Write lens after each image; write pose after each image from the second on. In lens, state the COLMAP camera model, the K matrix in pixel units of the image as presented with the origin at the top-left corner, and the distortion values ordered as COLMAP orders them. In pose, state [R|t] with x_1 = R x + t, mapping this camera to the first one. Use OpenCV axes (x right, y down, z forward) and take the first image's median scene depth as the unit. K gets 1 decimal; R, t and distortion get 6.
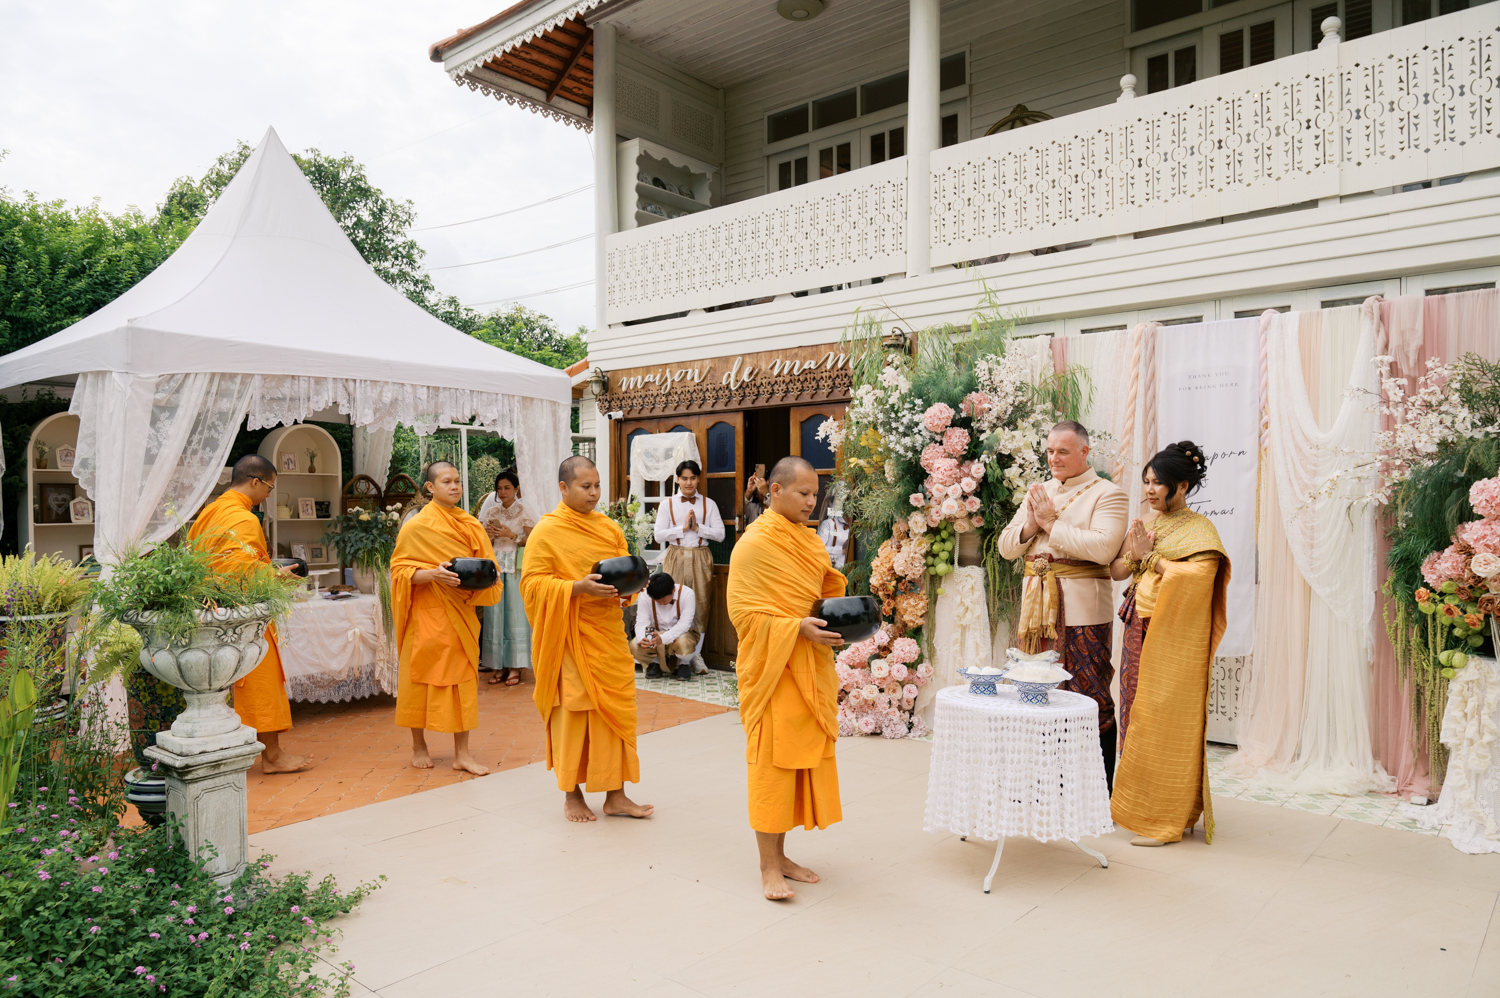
lens RADIAL K [[991.6, 0, 738.2], [0, 991.6, 502.8], [0, 0, 1]] dist [-0.022652, 0.003304]
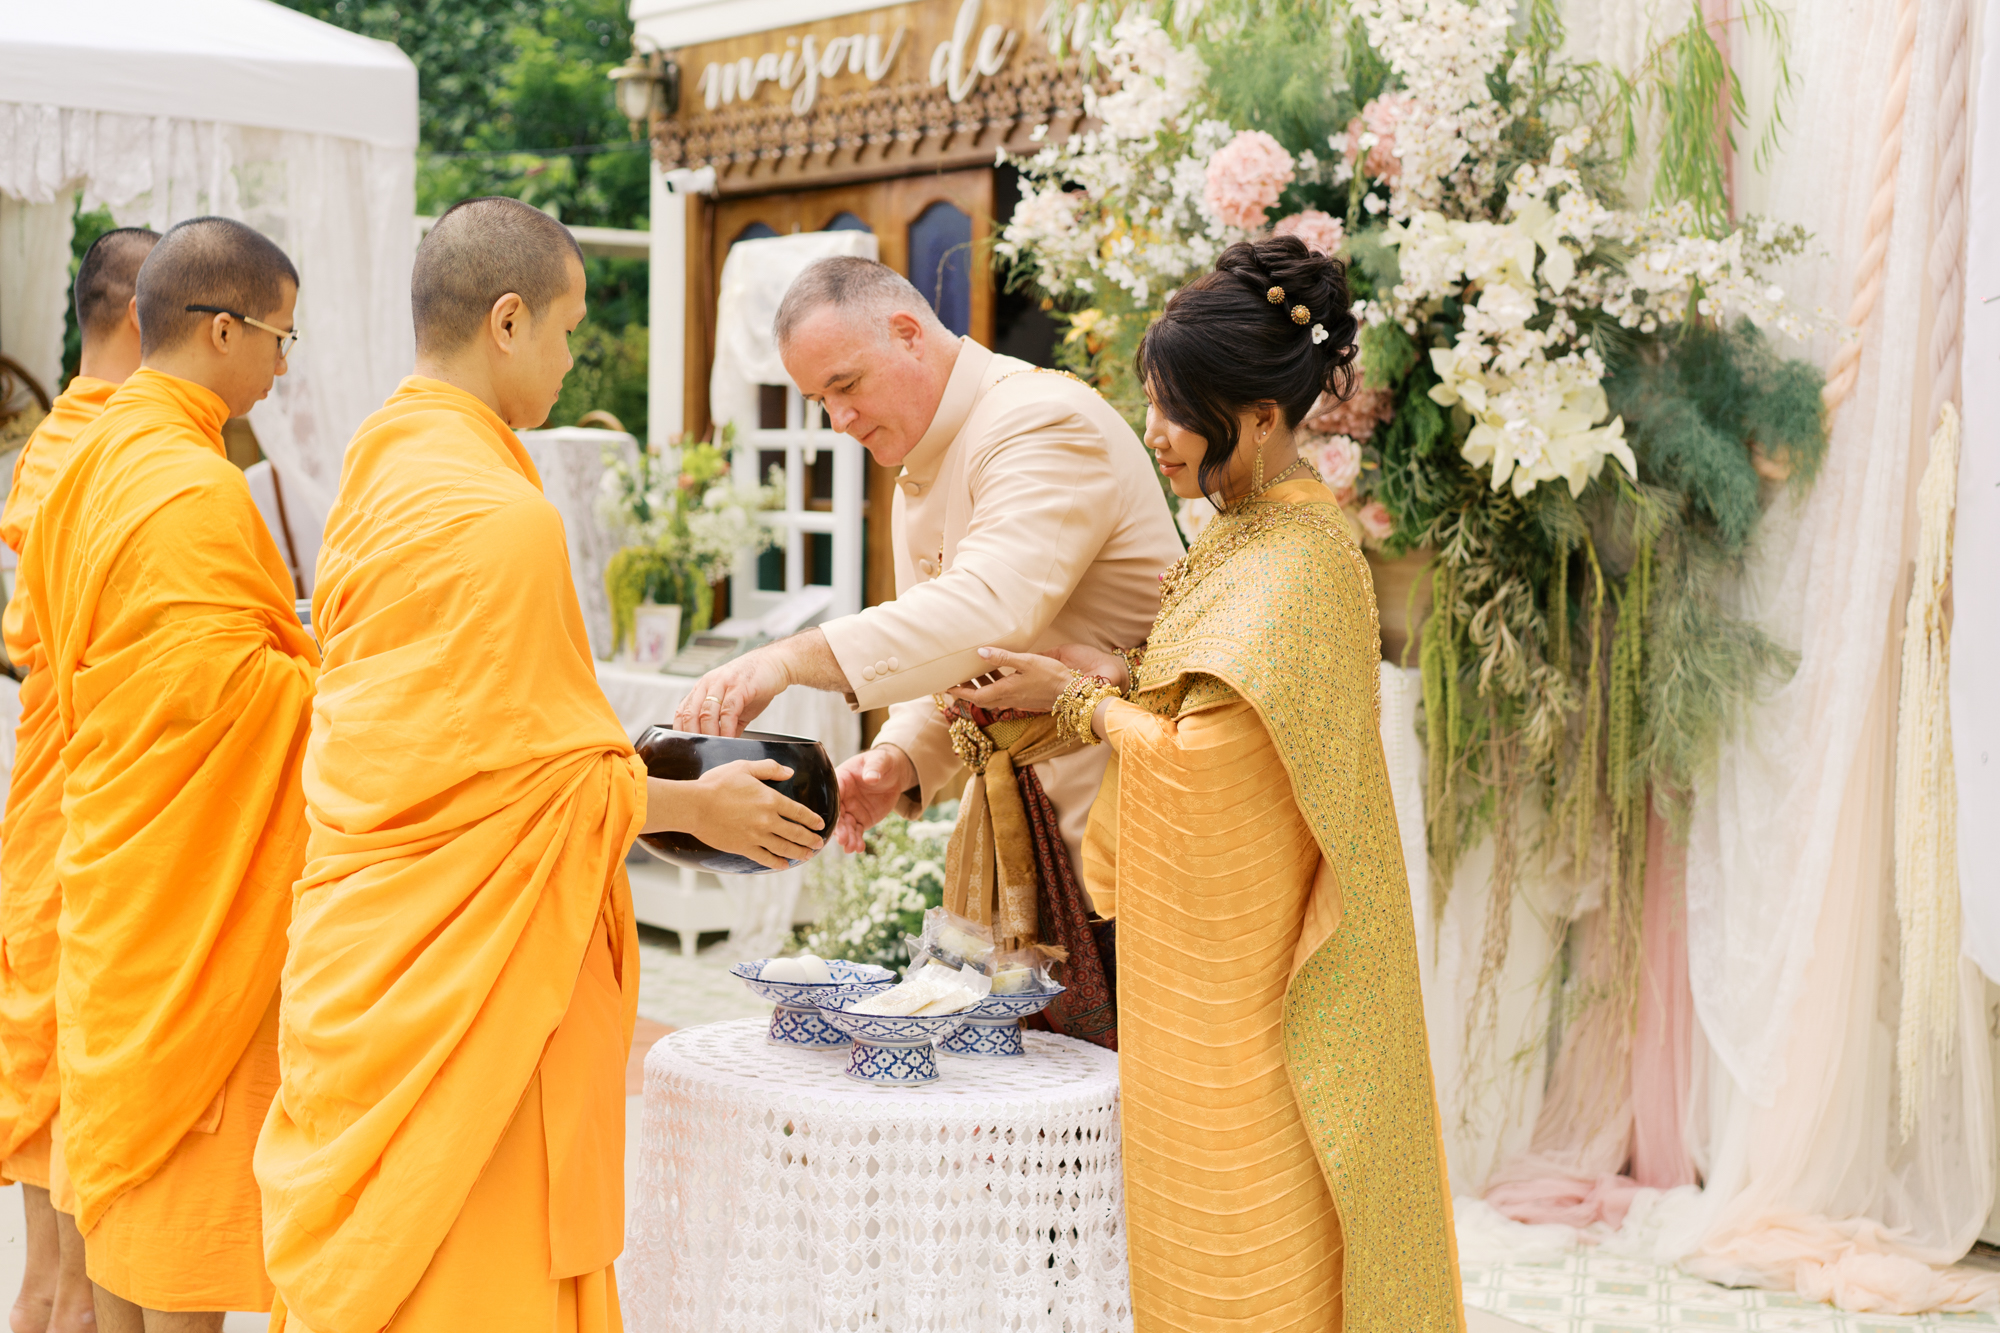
lens RADIAL K [[3080.6, 0, 1001.4], [0, 3080.6, 655.3], [0, 0, 1]] dist [0.018119, 0.000000]
pose [[0.965702, 0.034437, -0.257359, 0.369316], [-0.018336, 0.997736, 0.064702, 0.001098], [0.259004, -0.057764, 0.964147, 0.039082]]
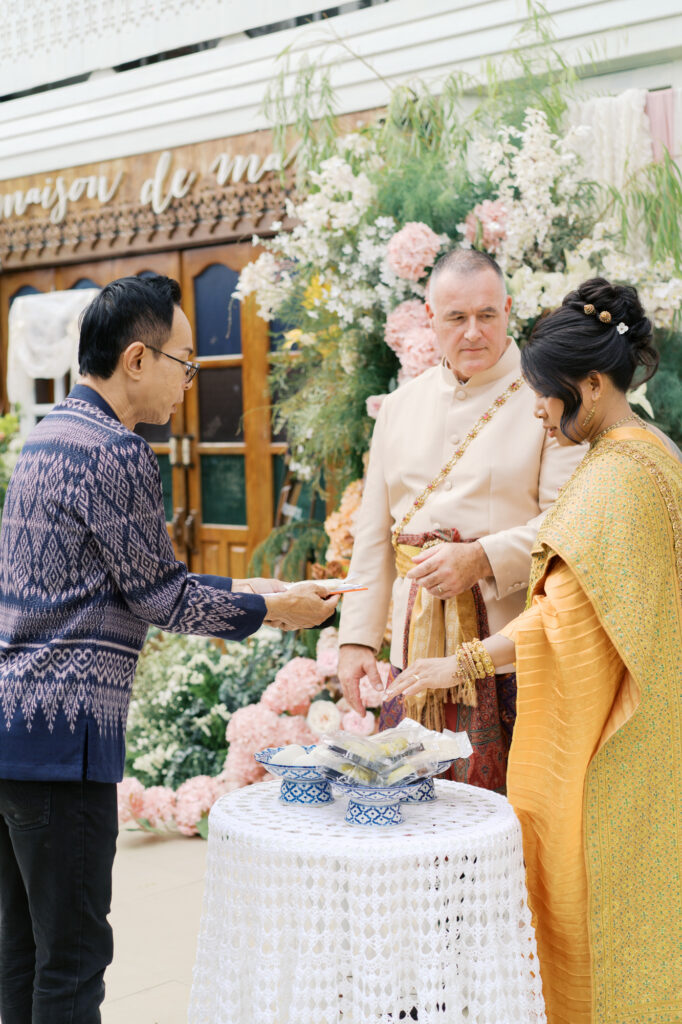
lens RADIAL K [[1577.3, 0, 339.2], [0, 1577.3, 518.3], [0, 0, 1]] dist [0.018119, 0.000000]
pose [[0.997483, -0.012502, -0.069797, 0.213358], [0.017530, 0.997257, 0.071904, -0.004917], [0.068706, -0.072947, 0.994966, 0.140669]]
